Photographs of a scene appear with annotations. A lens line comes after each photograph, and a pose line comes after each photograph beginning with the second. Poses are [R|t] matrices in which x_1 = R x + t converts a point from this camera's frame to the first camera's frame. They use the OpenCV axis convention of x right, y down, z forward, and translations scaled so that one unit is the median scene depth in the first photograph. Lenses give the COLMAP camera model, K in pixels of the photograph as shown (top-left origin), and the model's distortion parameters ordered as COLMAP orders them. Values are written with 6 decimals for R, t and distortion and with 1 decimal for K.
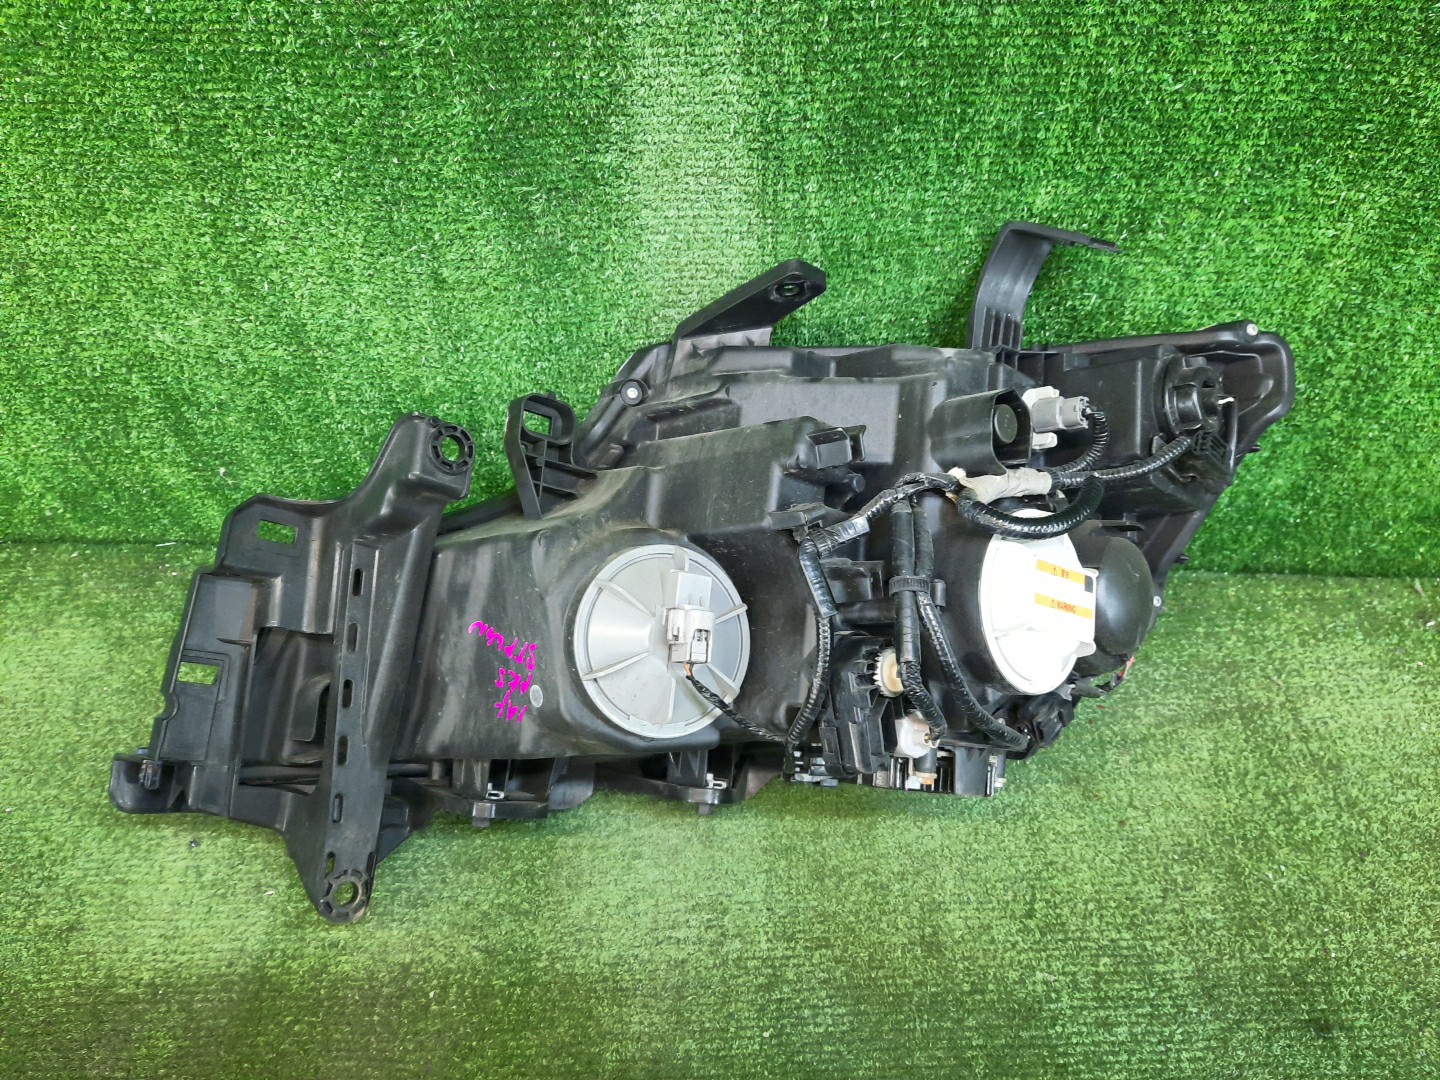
lens RADIAL K [[1051.3, 0, 714.5], [0, 1051.3, 549.8], [0, 0, 1]] dist [0.014510, -0.028704]
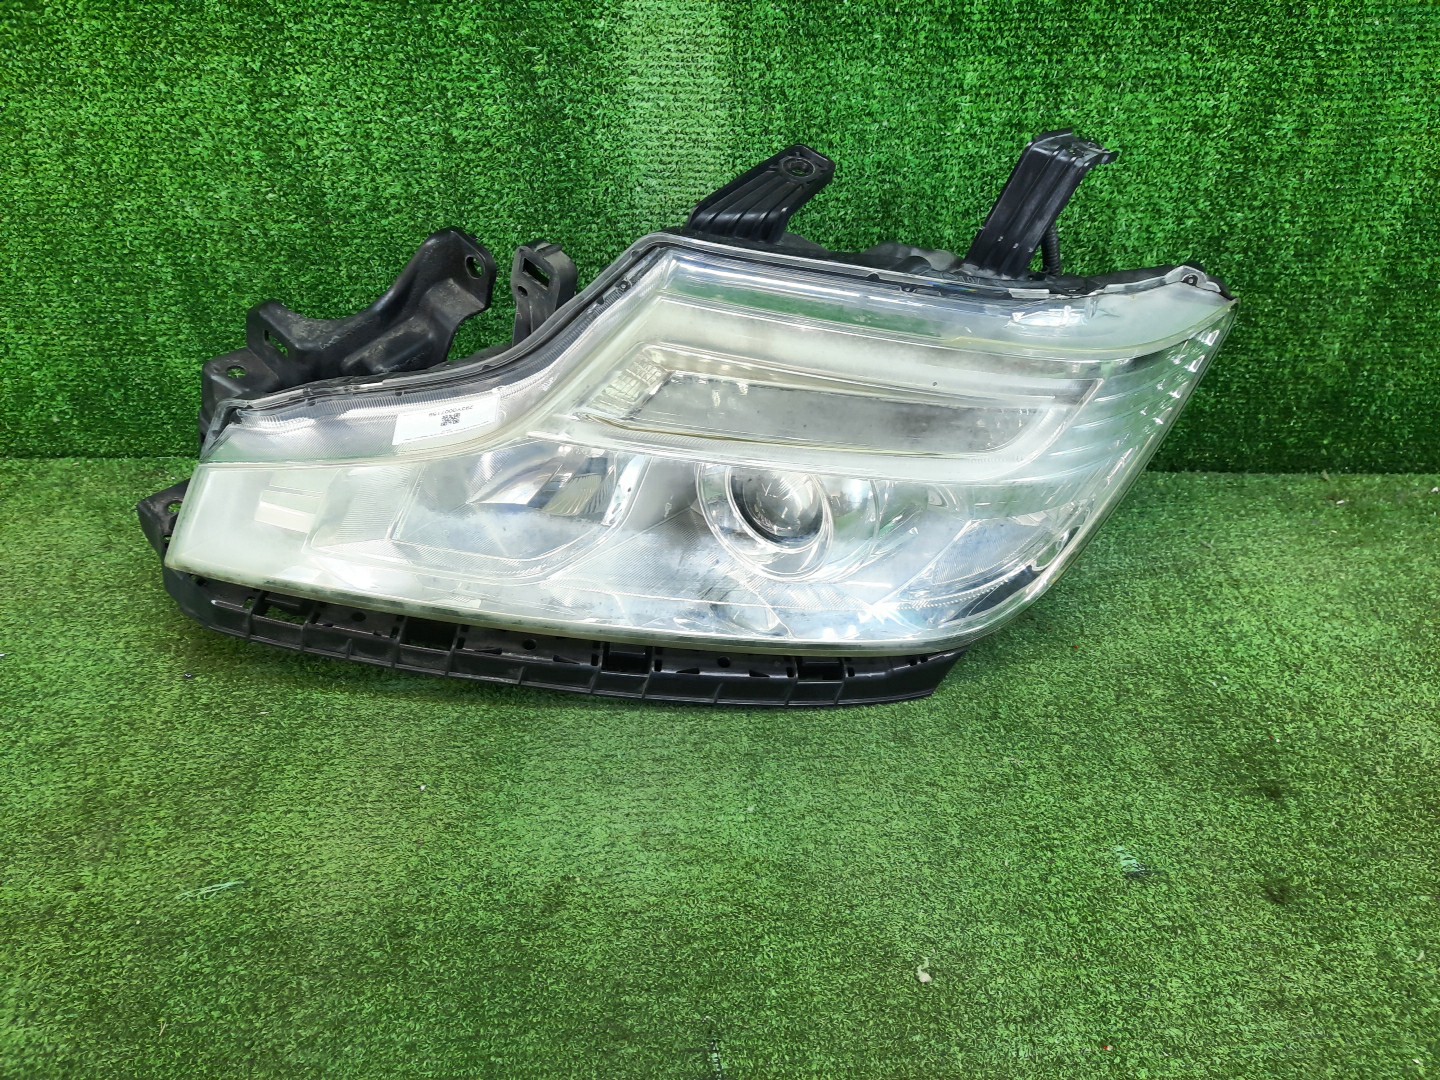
lens RADIAL K [[1044.1, 0, 715.1], [0, 1044.1, 546.1], [0, 0, 1]] dist [0.027957, -0.042006]
pose [[0.998892, -0.007242, 0.046501, -0.030248], [0.014797, 0.986307, -0.164255, 0.356791], [-0.044675, 0.164761, 0.985321, -0.056092]]
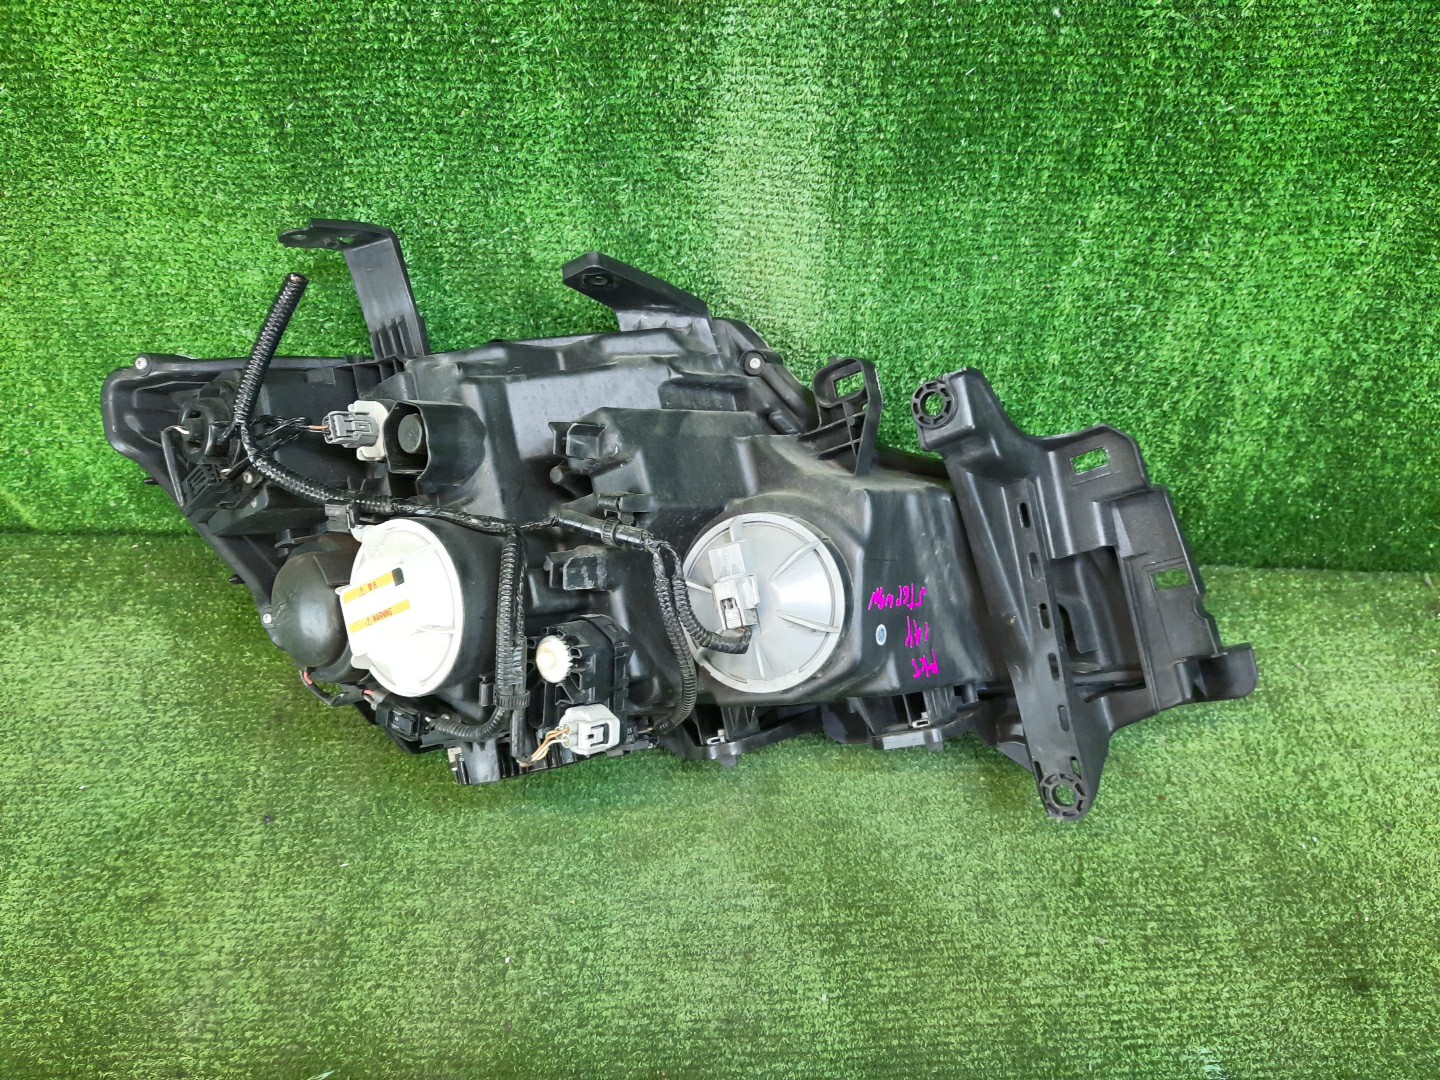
lens RADIAL K [[1047.4, 0, 714.0], [0, 1047.4, 548.8], [0, 0, 1]] dist [0.021304, -0.035726]
pose [[0.999761, 0.004067, 0.021503, -0.088965], [-0.003426, 0.999551, -0.029755, 0.048290], [-0.021614, 0.029675, 0.999326, -0.046517]]
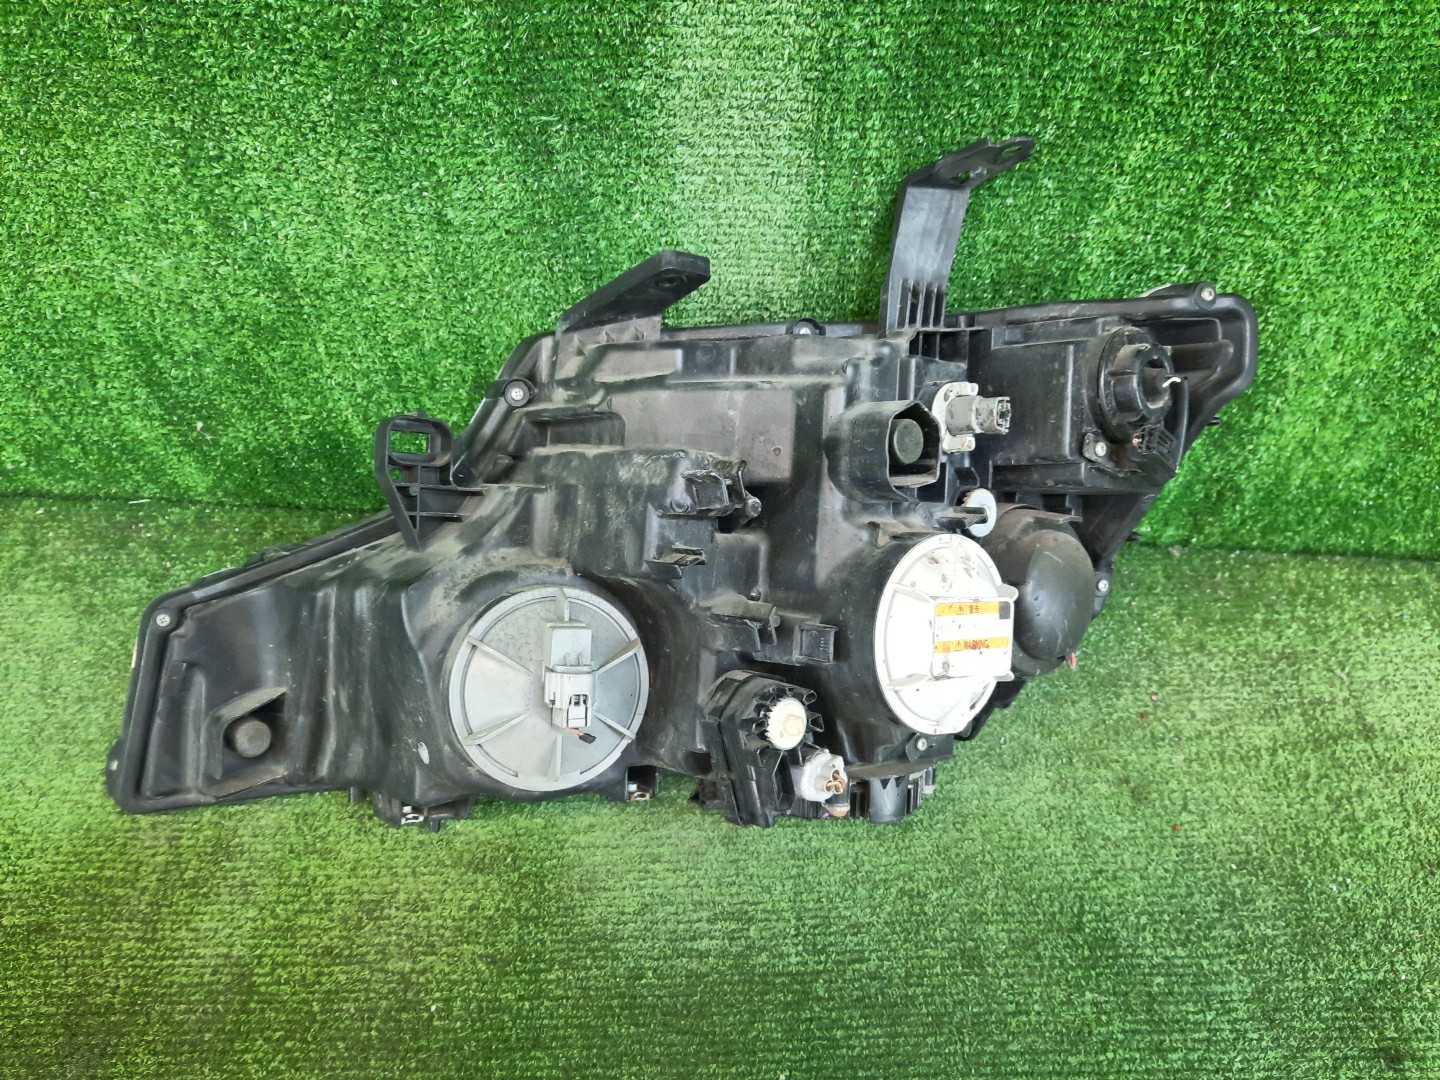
lens RADIAL K [[1056.9, 0, 715.8], [0, 1056.9, 550.3], [0, 0, 1]] dist [0.002312, -0.011533]
pose [[0.999767, 0.017473, 0.012637, -0.039242], [-0.018247, 0.997781, 0.064034, -0.041840], [-0.011491, -0.064250, 0.997868, 0.096280]]
